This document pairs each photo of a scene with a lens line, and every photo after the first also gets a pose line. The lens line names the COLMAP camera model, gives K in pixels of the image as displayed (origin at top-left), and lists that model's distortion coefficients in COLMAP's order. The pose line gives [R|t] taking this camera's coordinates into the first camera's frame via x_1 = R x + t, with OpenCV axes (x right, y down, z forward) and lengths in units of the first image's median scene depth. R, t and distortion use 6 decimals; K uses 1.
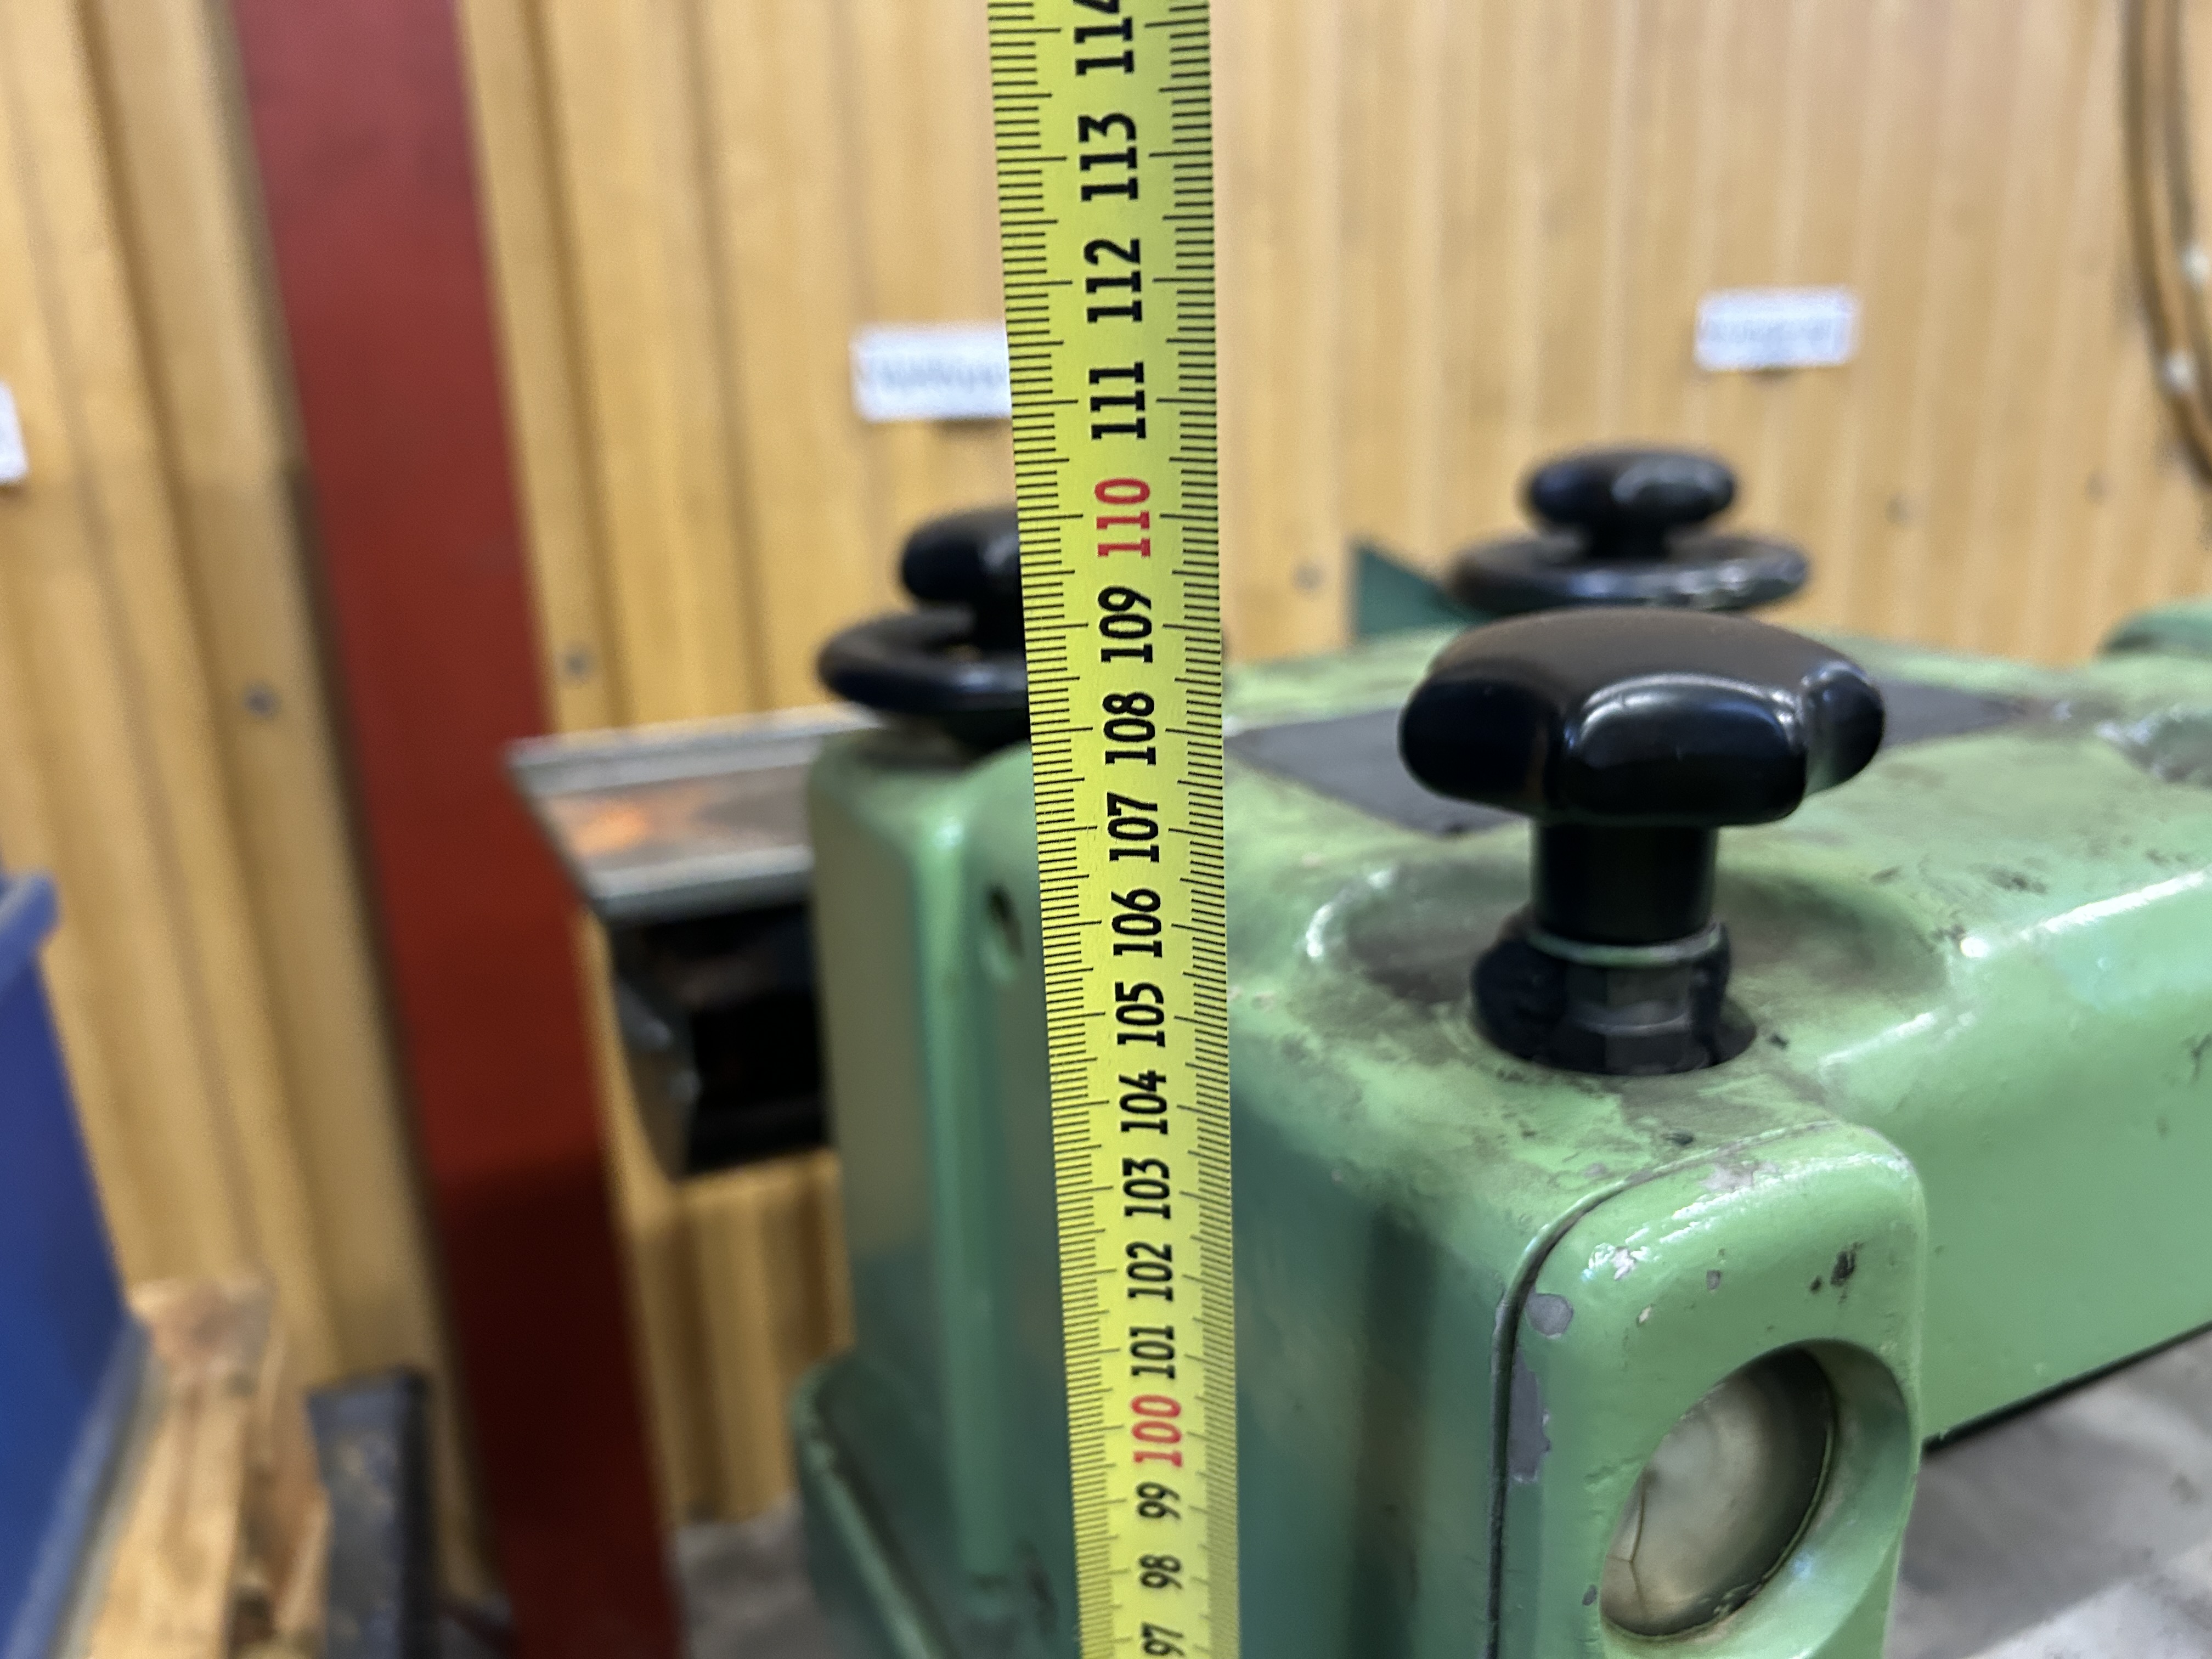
lens RADIAL K [[1644.5, 0, 1108.1], [0, 1644.5, 837.4], [0, 0, 1]] dist [0.020120, -0.043594]
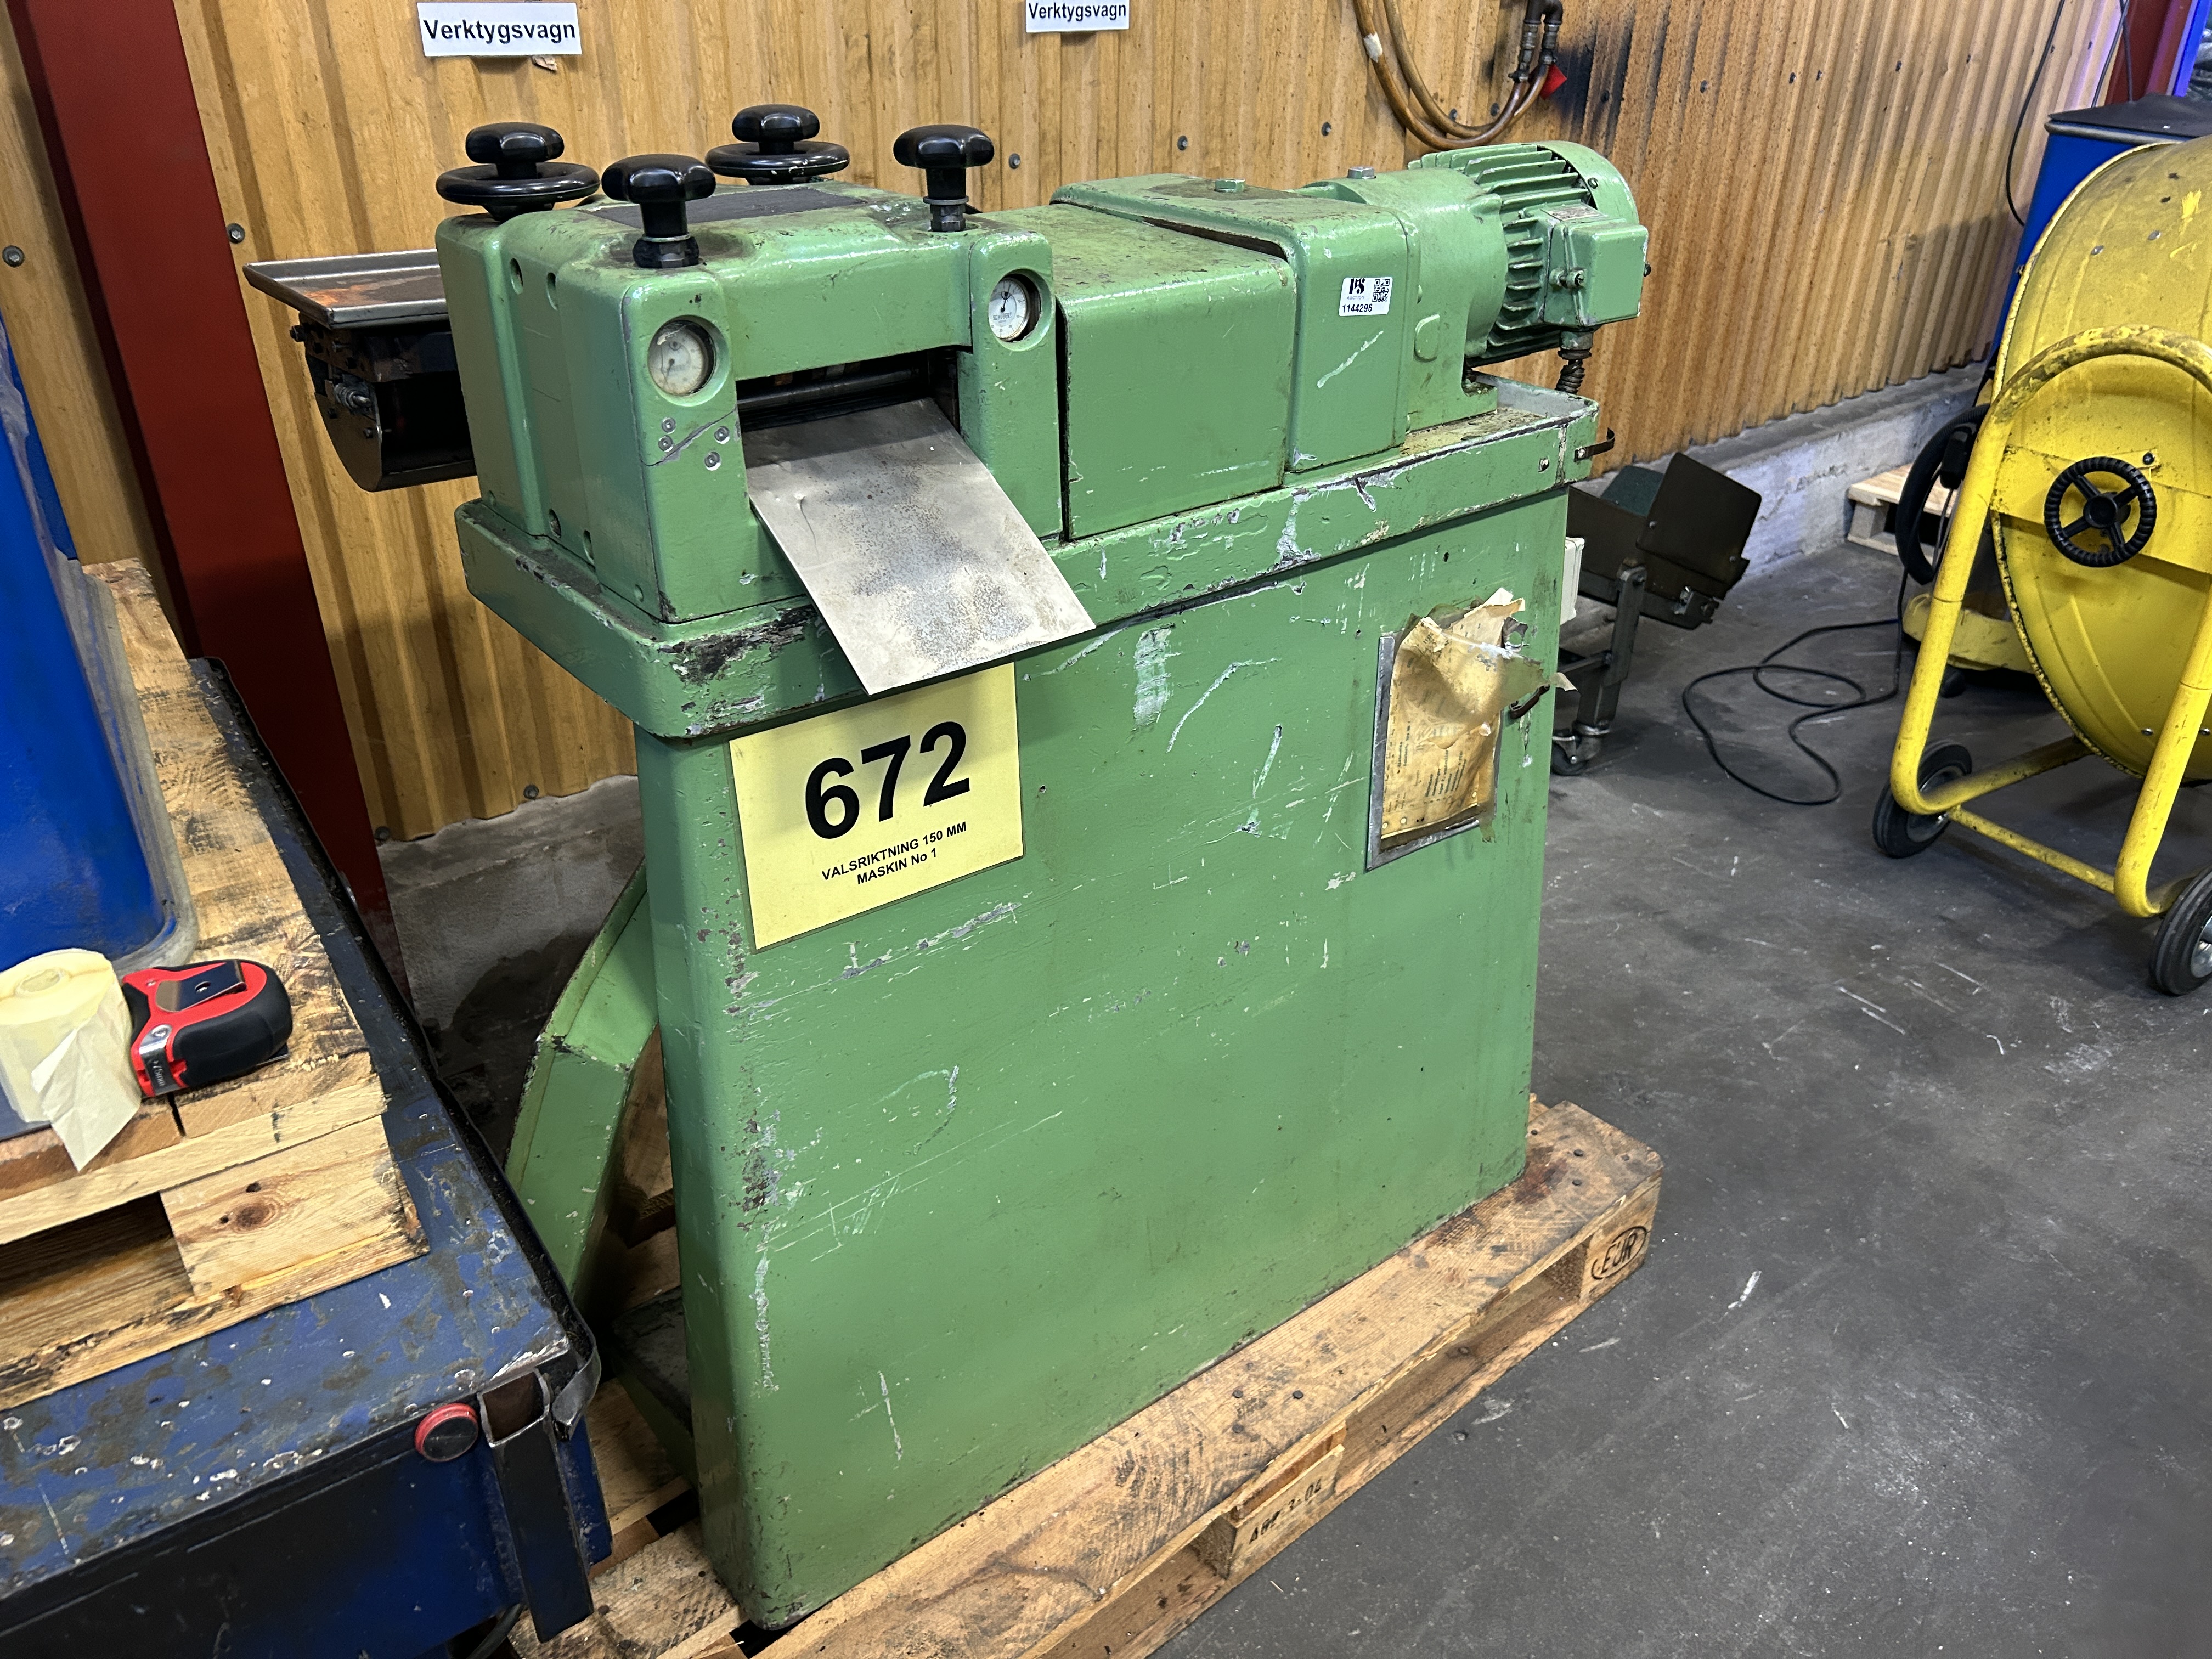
lens RADIAL K [[1644.5, 0, 1106.0], [0, 1644.5, 818.6], [0, 0, 1]] dist [0.020120, -0.043594]
pose [[0.972297, -0.069492, 0.223181, 0.180817], [0.024552, 0.979866, 0.198140, 0.346016], [-0.232457, -0.187172, 0.954427, -1.732101]]
